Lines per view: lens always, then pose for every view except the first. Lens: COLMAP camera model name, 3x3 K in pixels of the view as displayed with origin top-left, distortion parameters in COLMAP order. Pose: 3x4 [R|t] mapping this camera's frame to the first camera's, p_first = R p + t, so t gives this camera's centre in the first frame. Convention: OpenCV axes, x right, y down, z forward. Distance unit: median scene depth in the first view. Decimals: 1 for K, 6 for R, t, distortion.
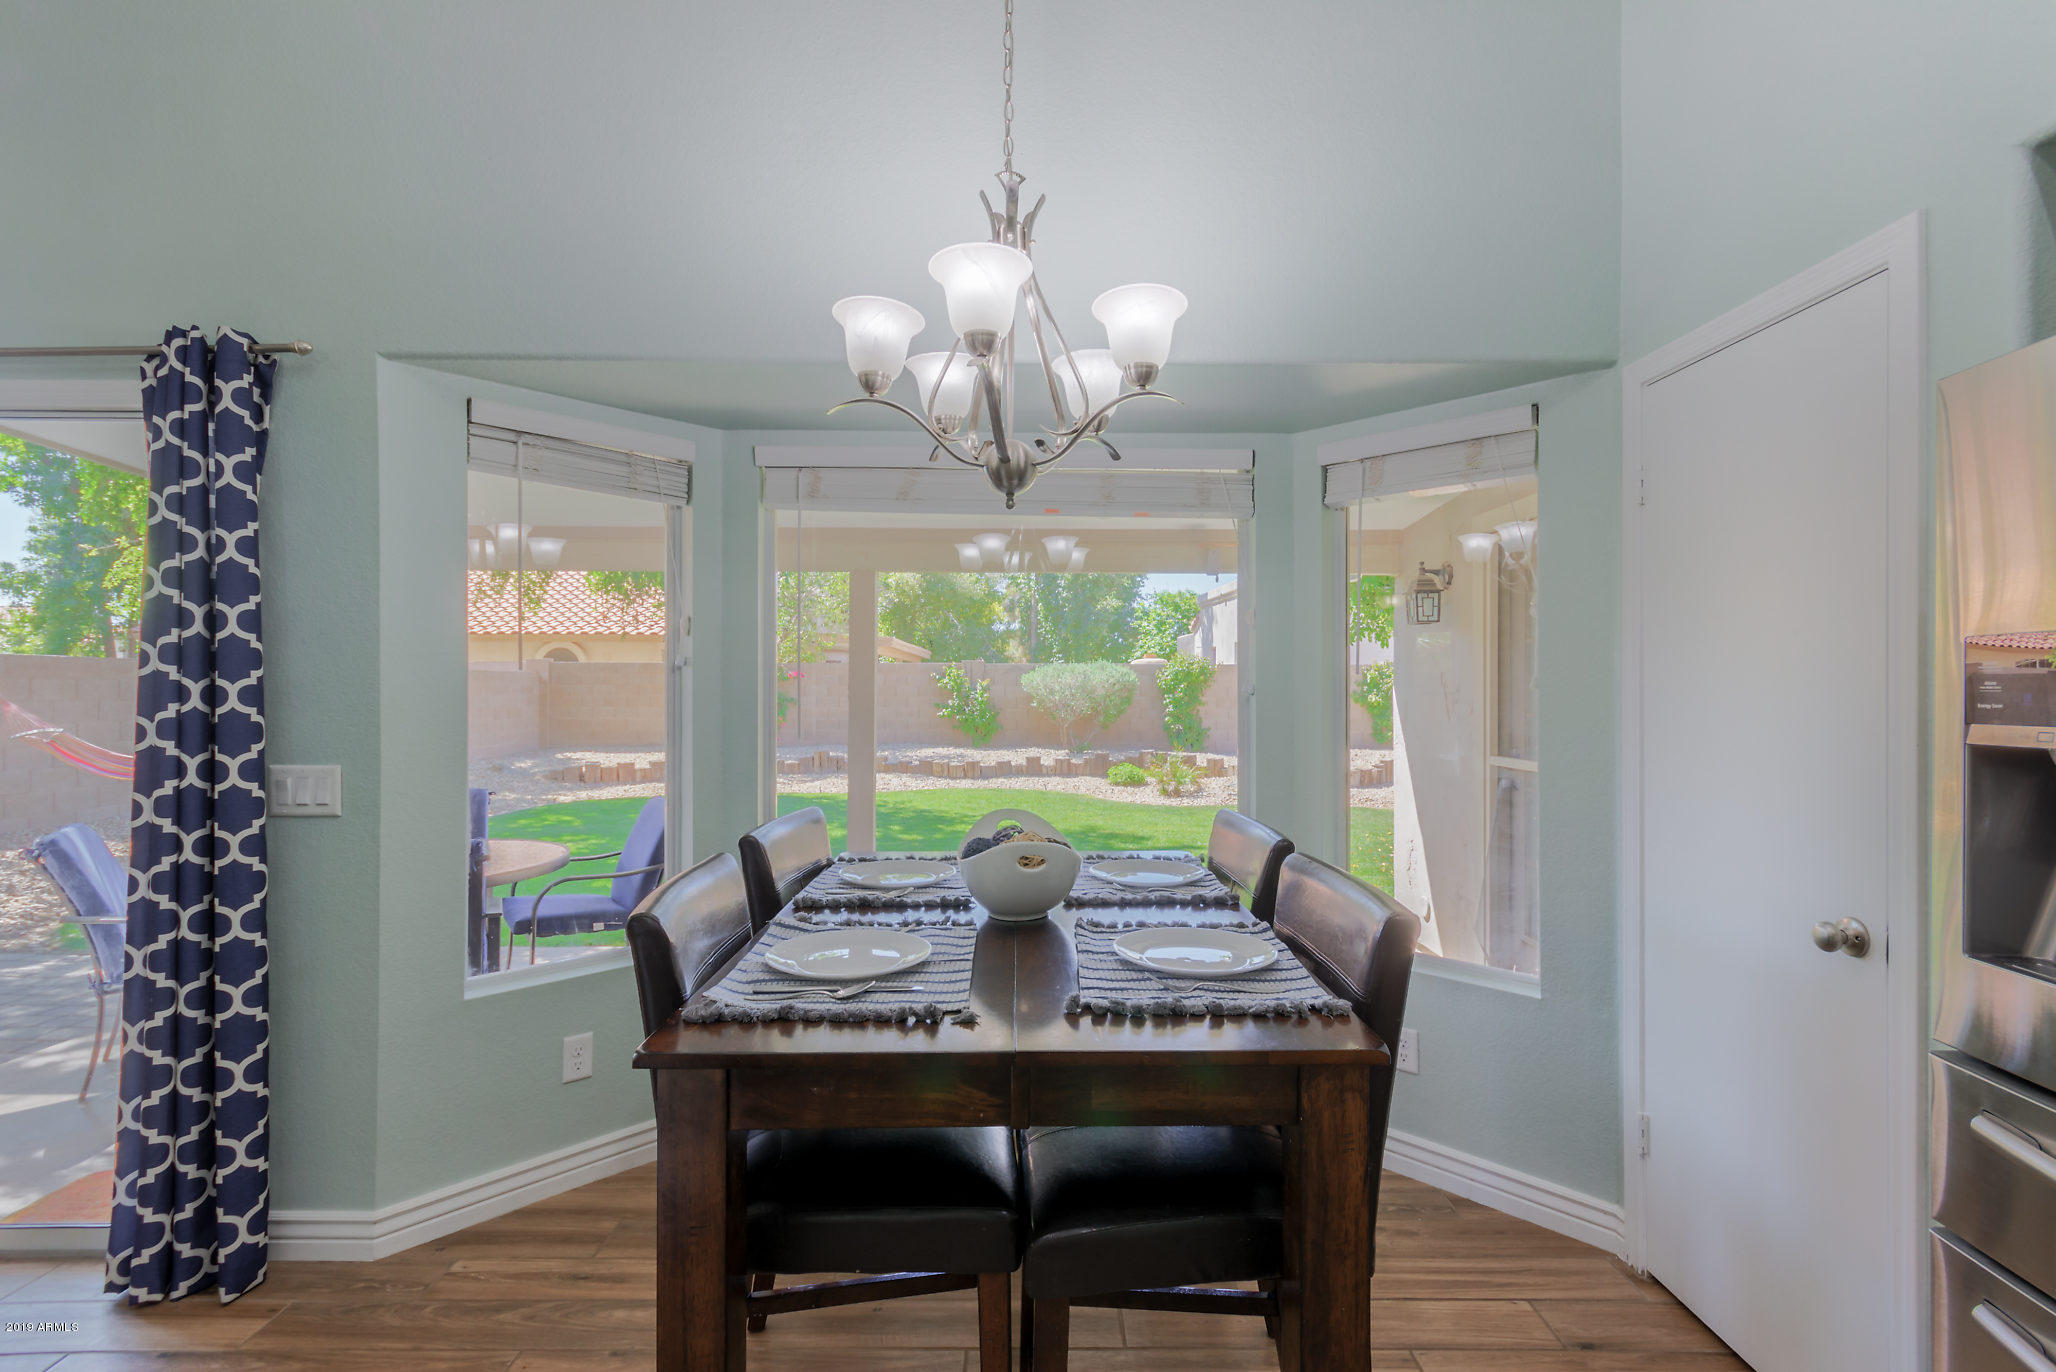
lens RADIAL K [[947.1, 0, 1022.1], [0, 947.1, 691.0], [0, 0, 1]] dist [-0.000915, 0.001448]
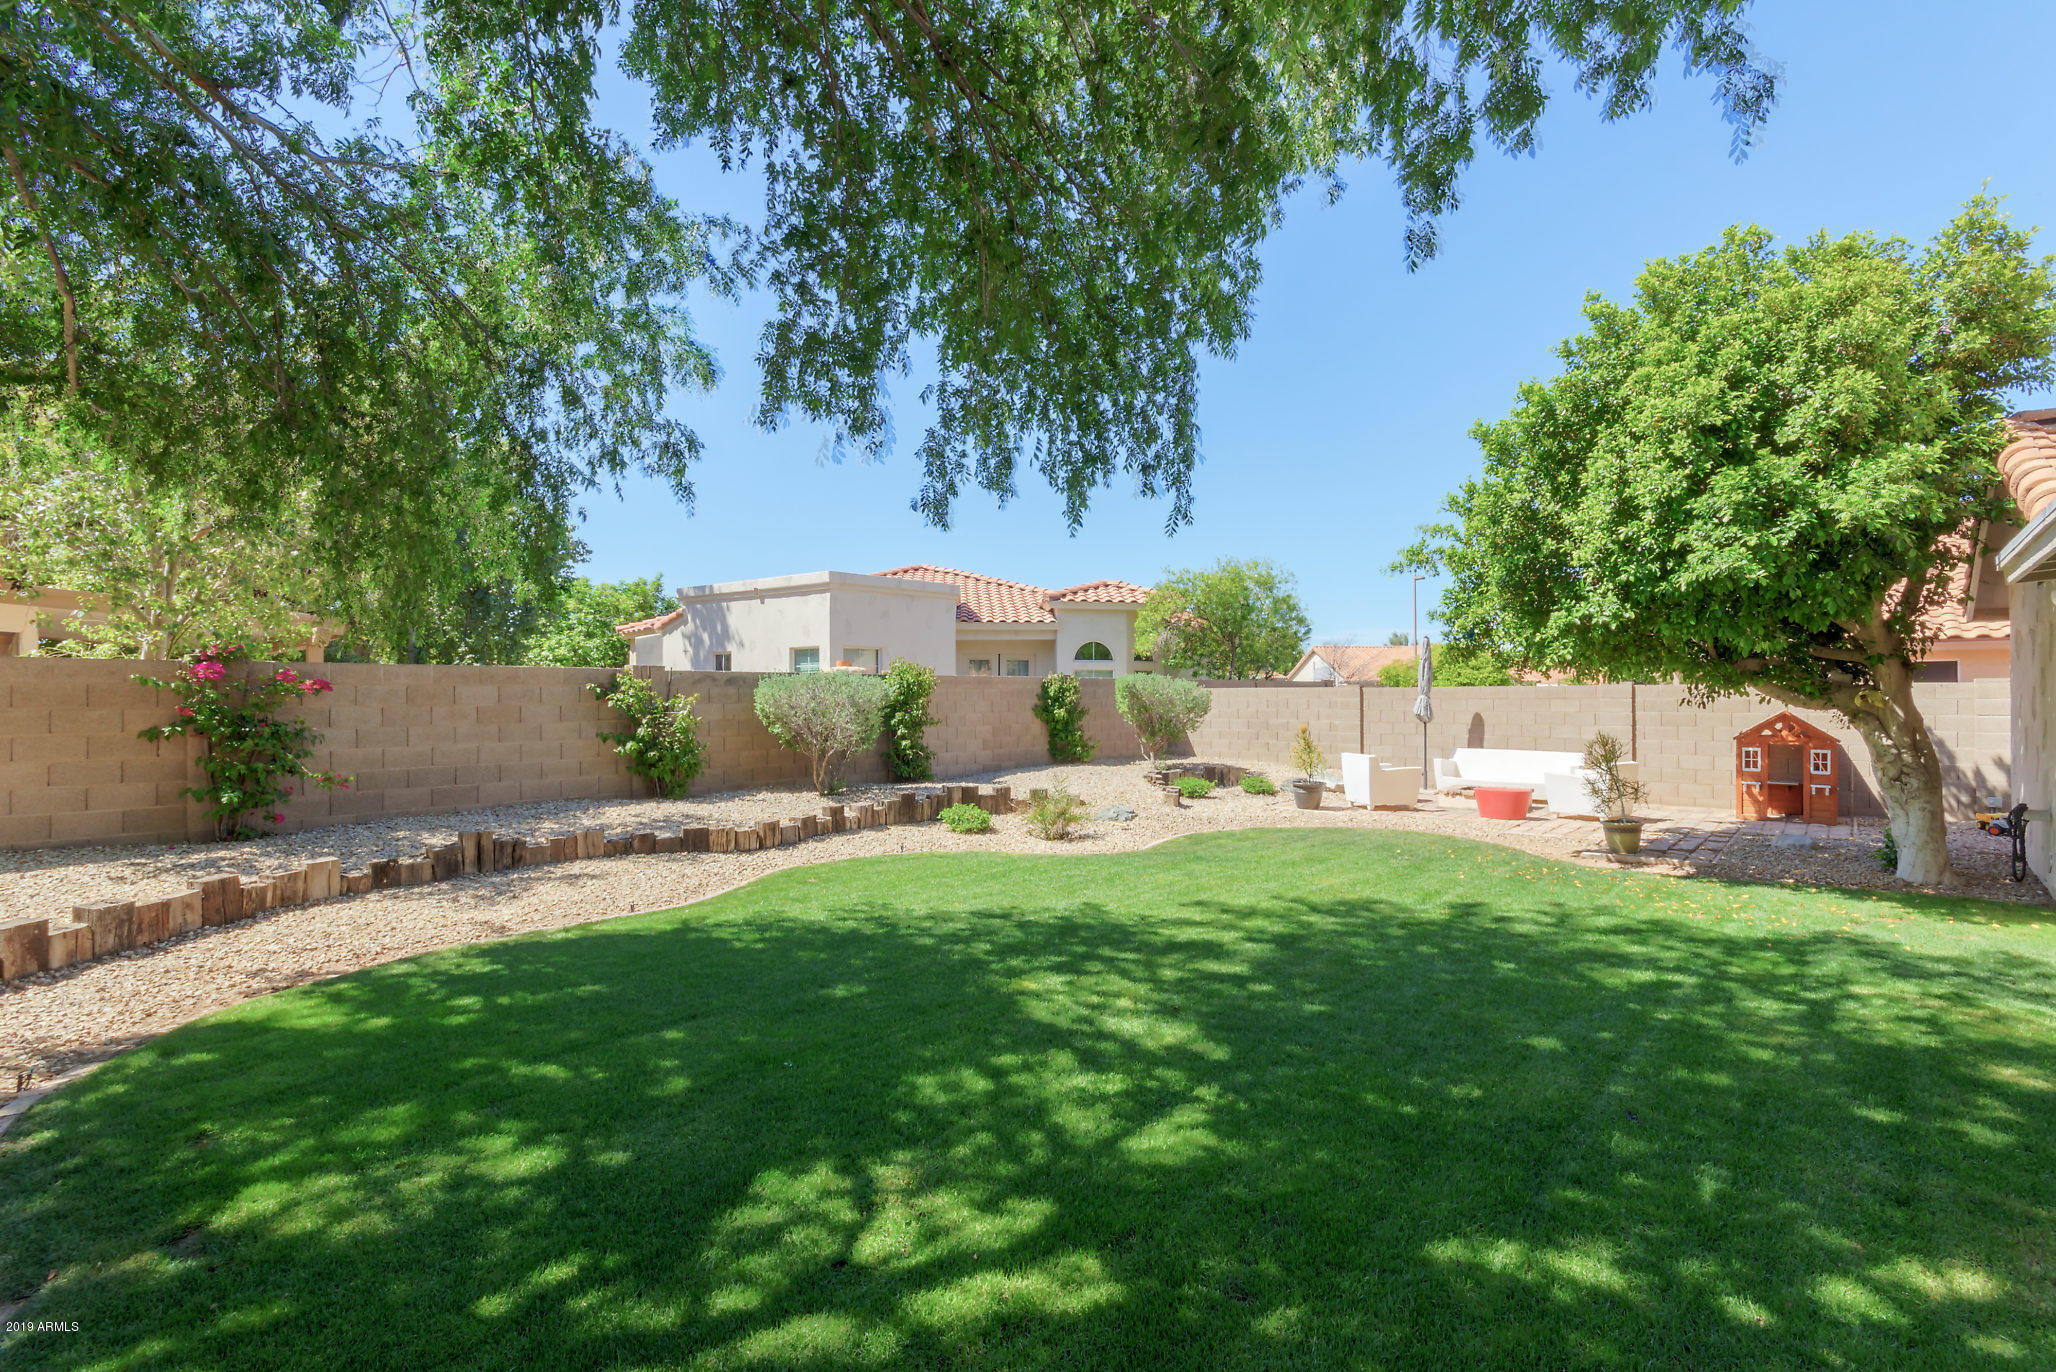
lens RADIAL K [[947.1, 0, 1018.4], [0, 947.1, 690.4], [0, 0, 1]] dist [-0.000915, 0.001448]
pose [[0.660559, 0.000315, 0.750774, -2.623582], [0.007759, 0.999944, -0.007245, -0.057172], [-0.750734, 0.010611, 0.660519, 2.797154]]
